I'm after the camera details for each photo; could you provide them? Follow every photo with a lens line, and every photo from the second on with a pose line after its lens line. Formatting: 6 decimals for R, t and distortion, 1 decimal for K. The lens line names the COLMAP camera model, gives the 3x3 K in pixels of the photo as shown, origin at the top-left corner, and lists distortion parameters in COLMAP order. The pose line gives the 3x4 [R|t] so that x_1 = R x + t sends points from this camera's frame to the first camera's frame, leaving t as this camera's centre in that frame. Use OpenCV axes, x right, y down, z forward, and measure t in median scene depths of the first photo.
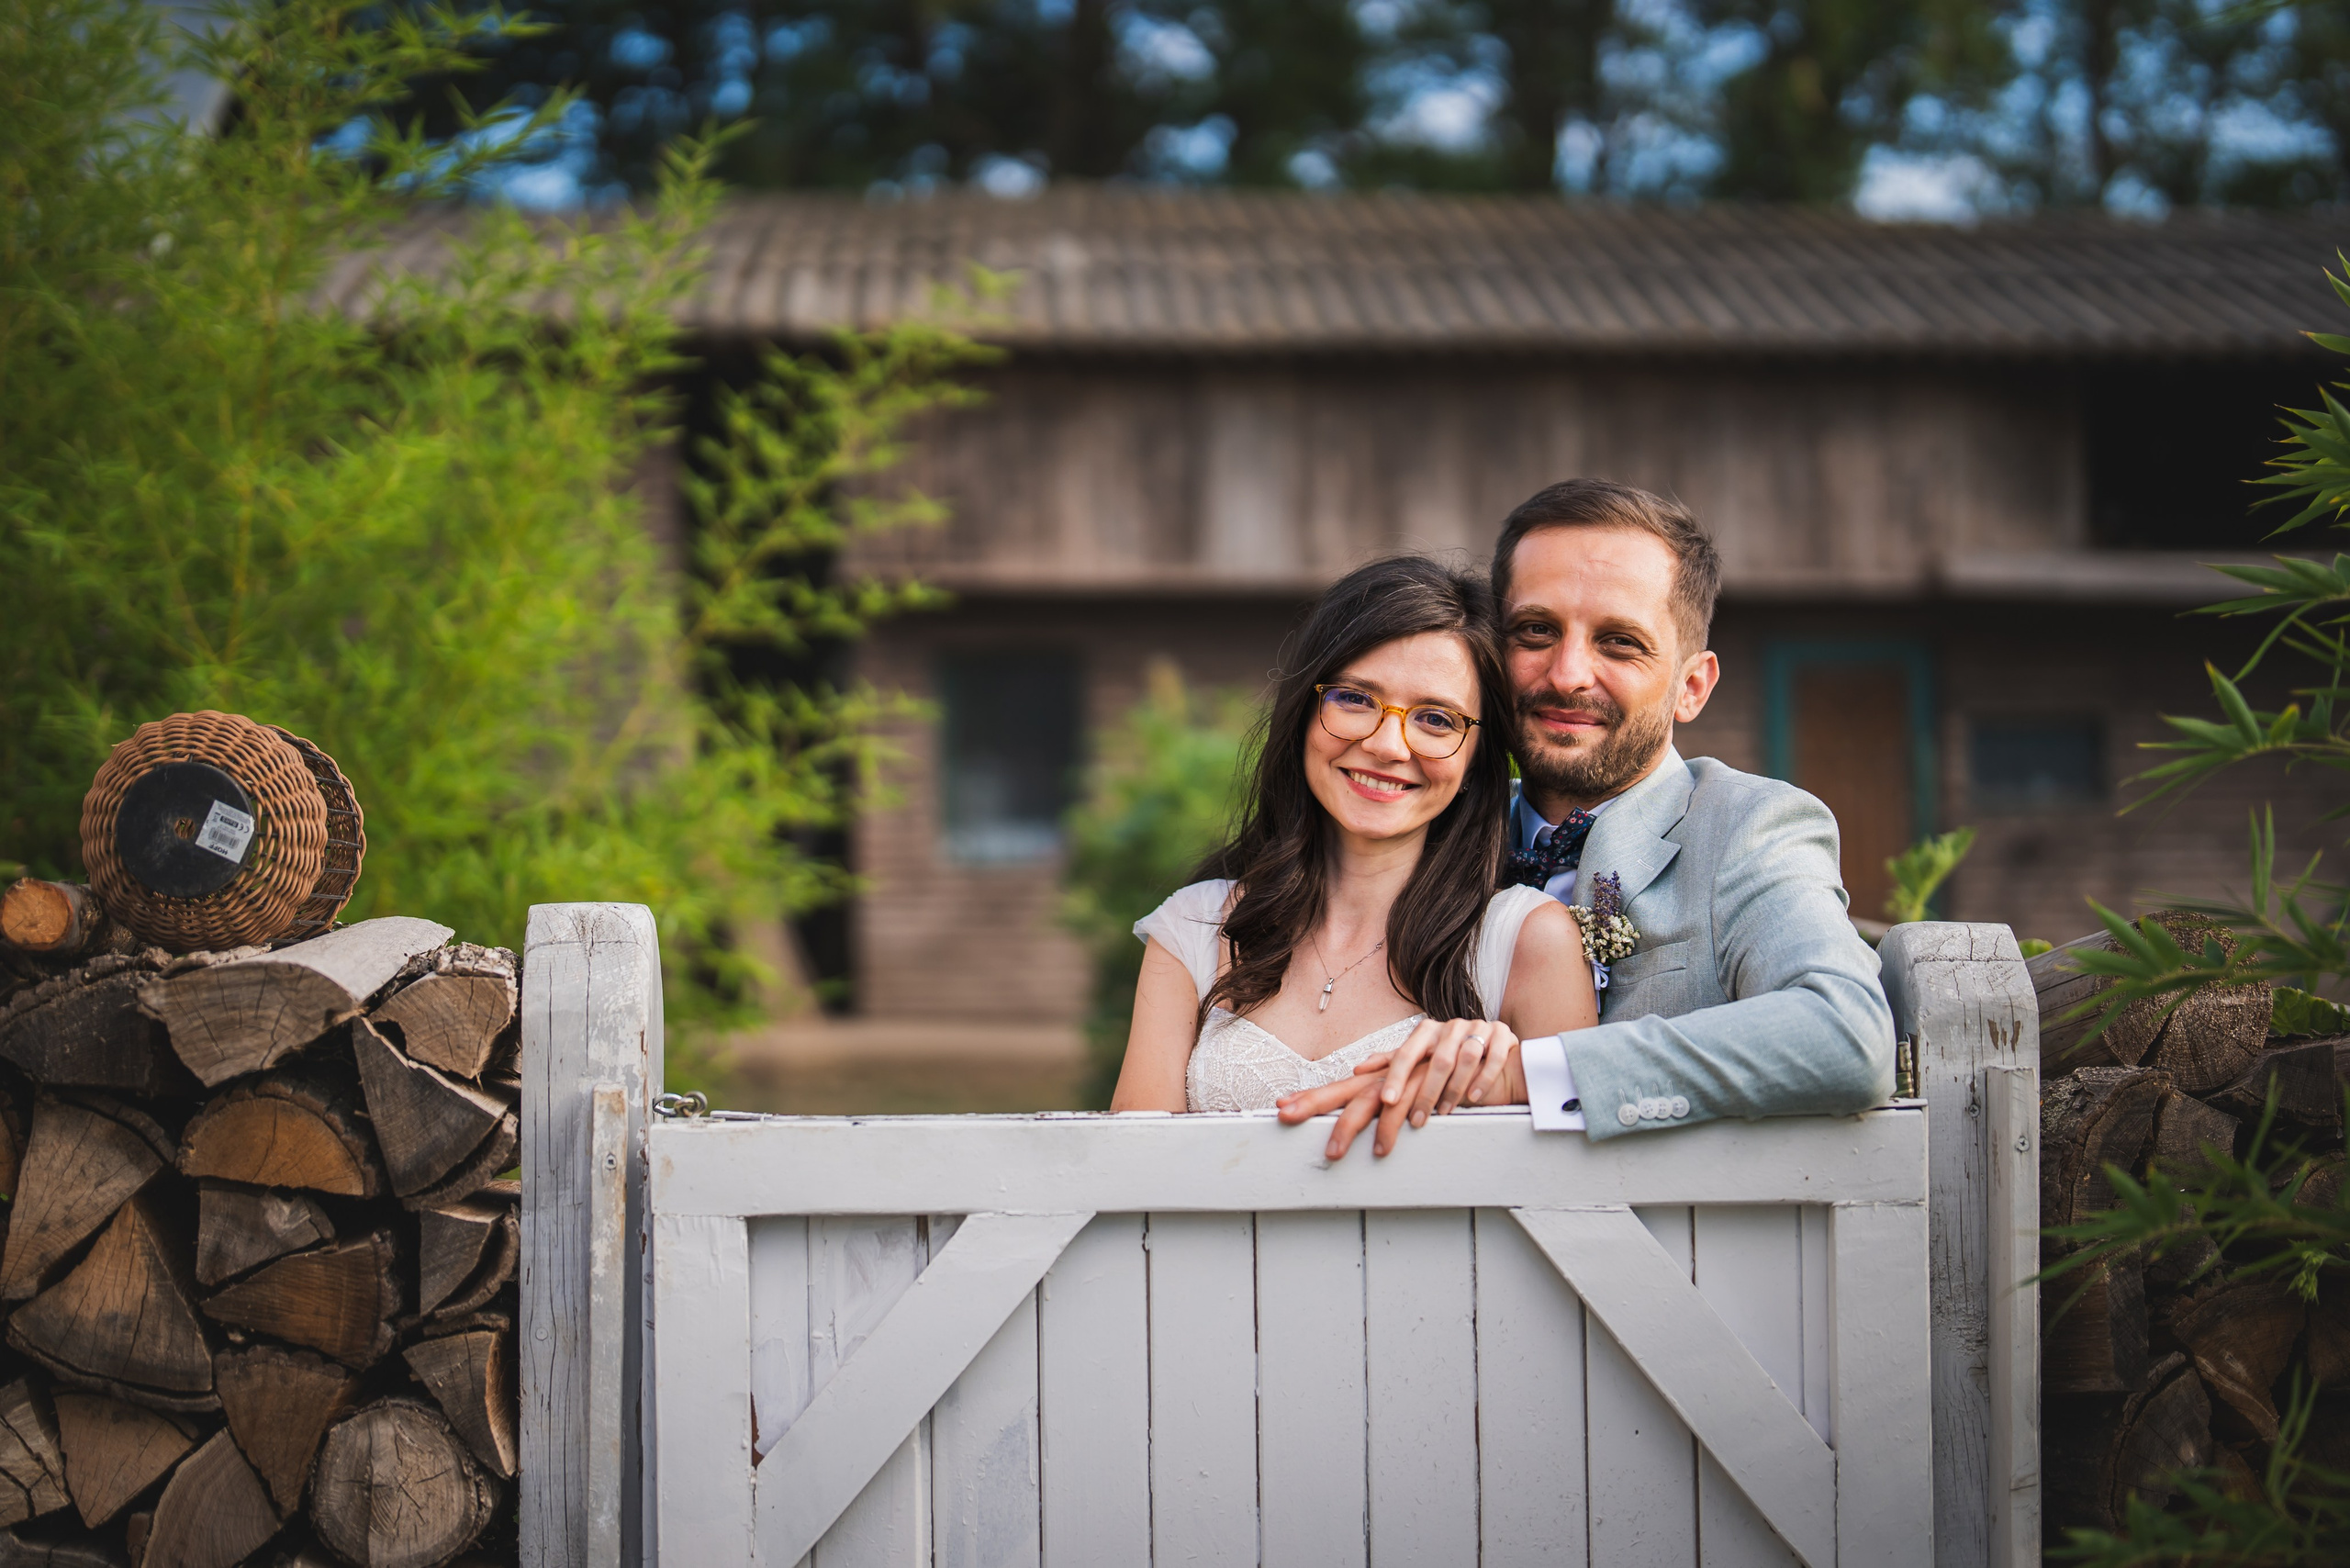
lens RADIAL K [[3569.2, 0, 1176.3], [0, 3569.2, 758.7], [0, 0, 1]] dist [-0.055799, 0.866120]
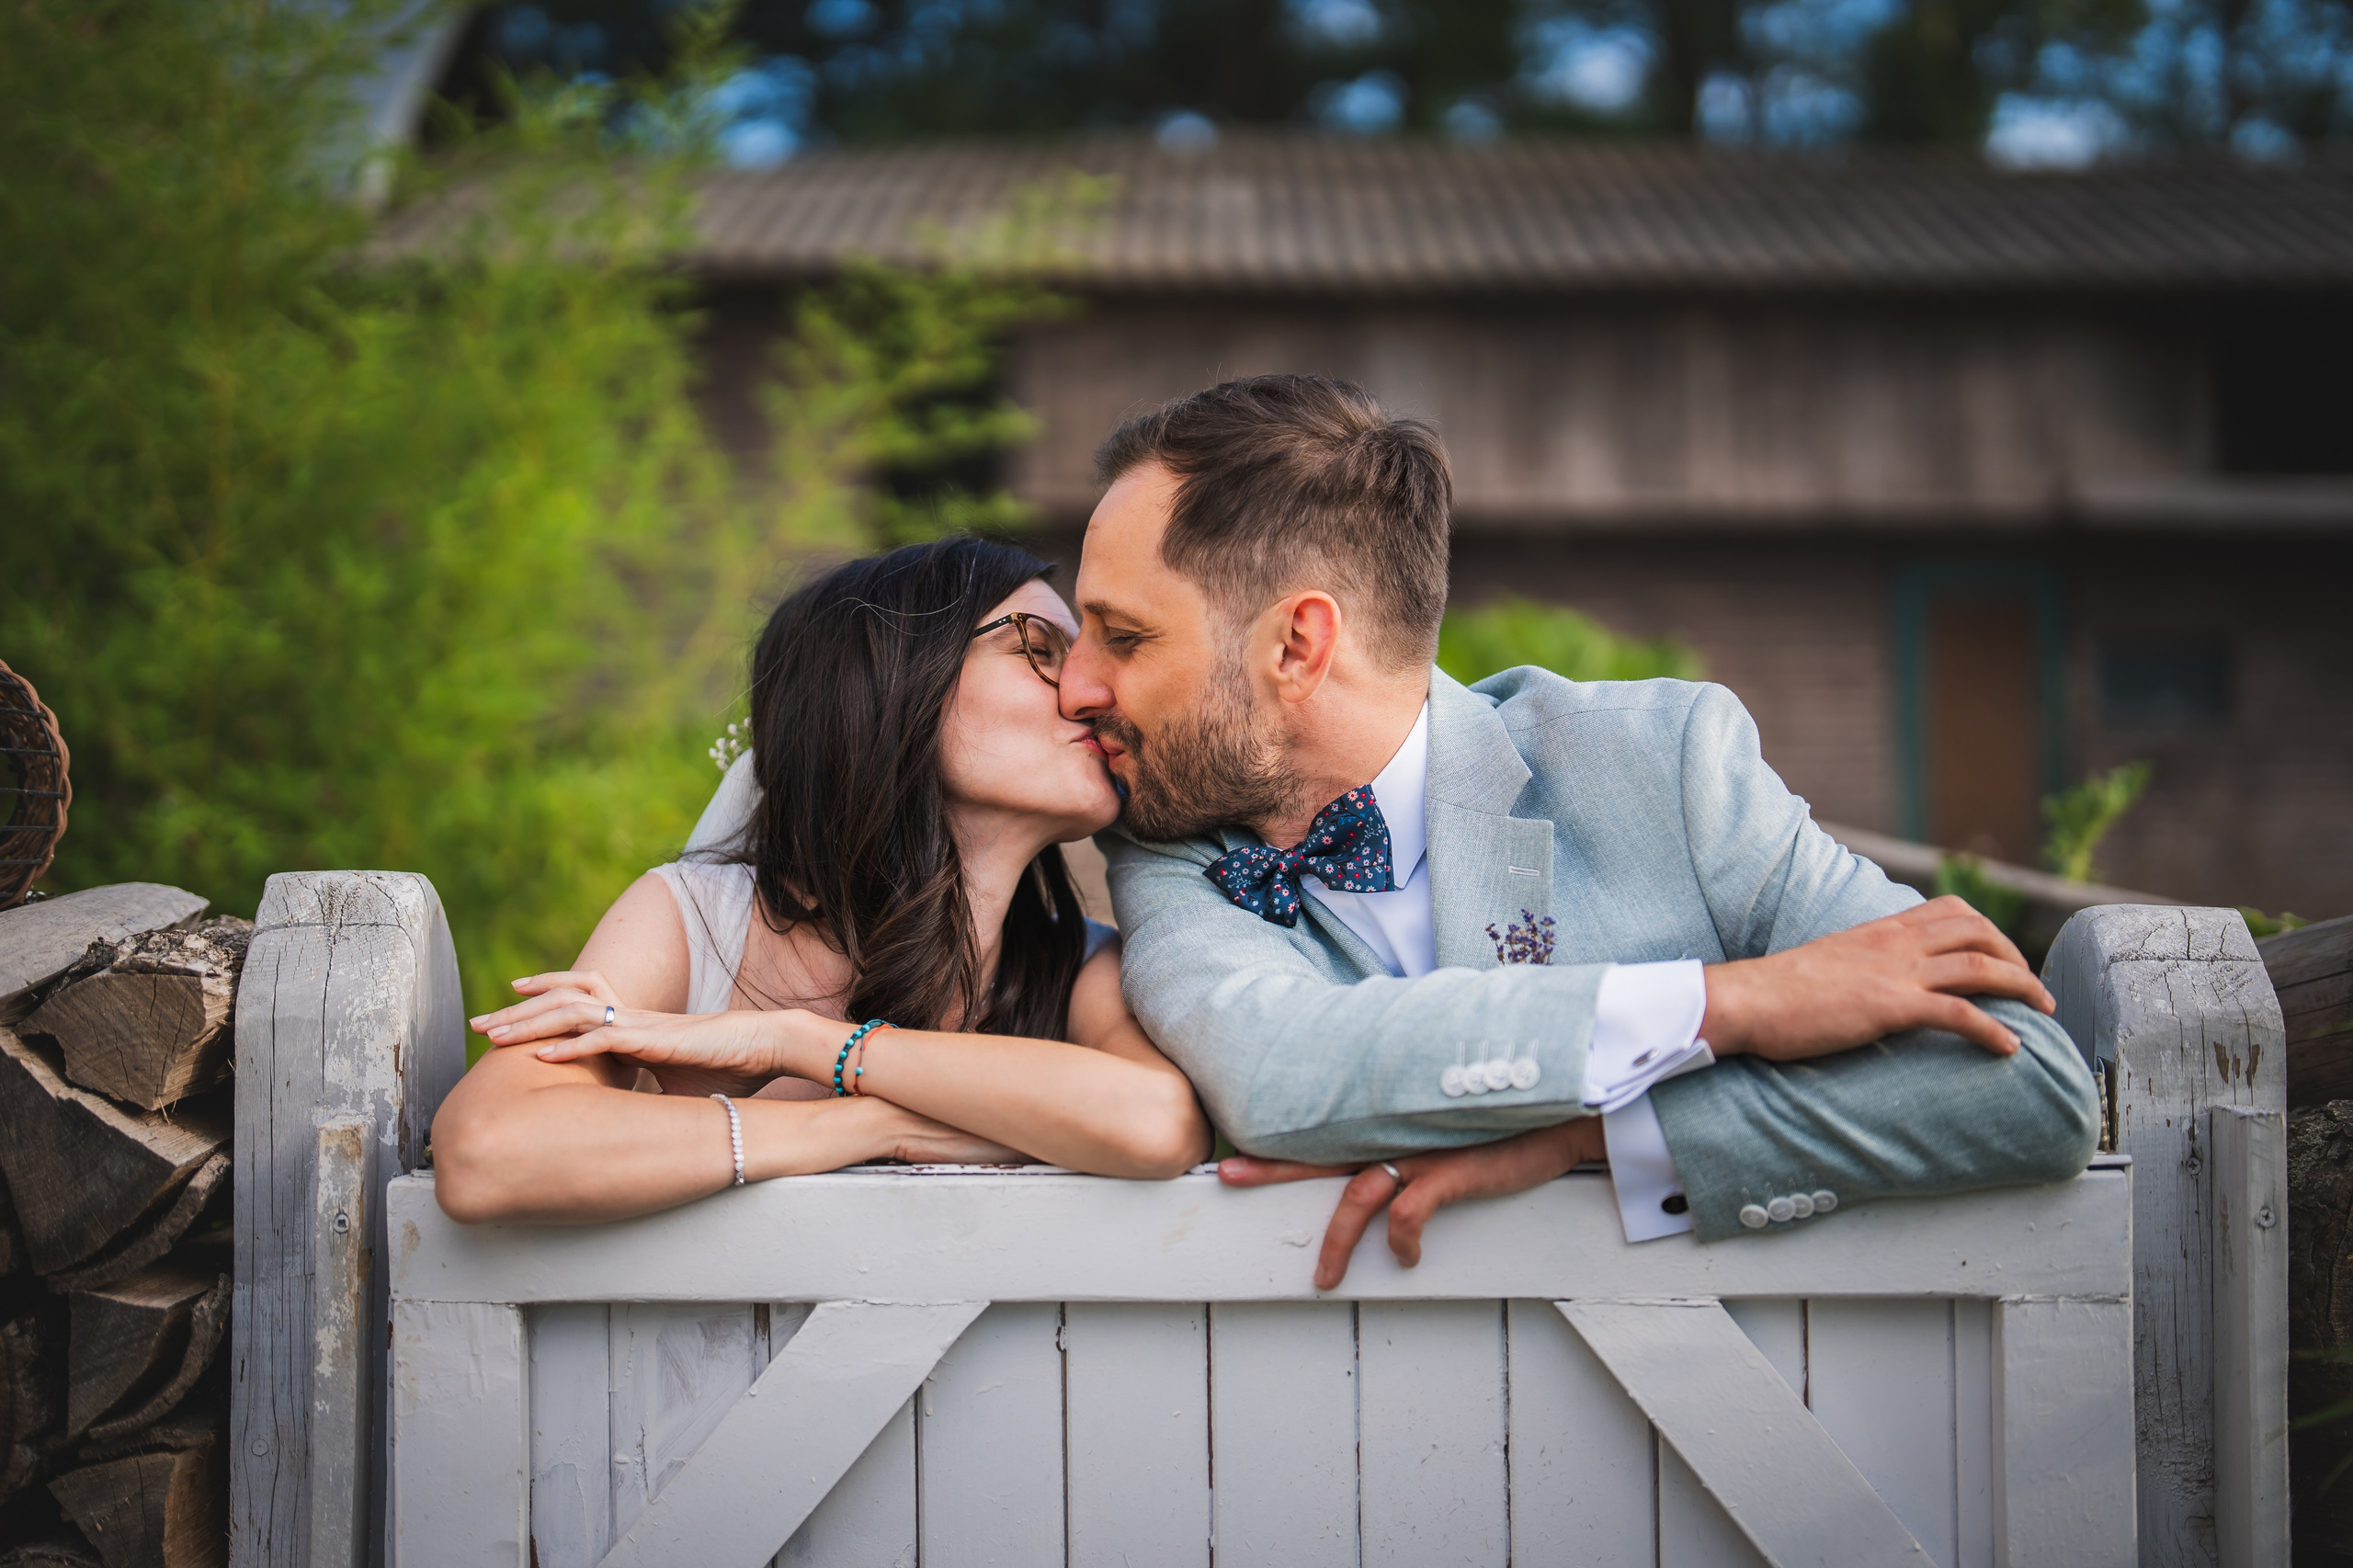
lens RADIAL K [[3381.5, 0, 1161.9], [0, 3381.5, 720.0], [0, 0, 1]] dist [-0.289954, 1.636304]
pose [[0.998529, 0.002916, -0.054147, 0.049333], [-0.002198, 0.999909, 0.013320, -0.001797], [0.054181, -0.013181, 0.998444, 0.308293]]
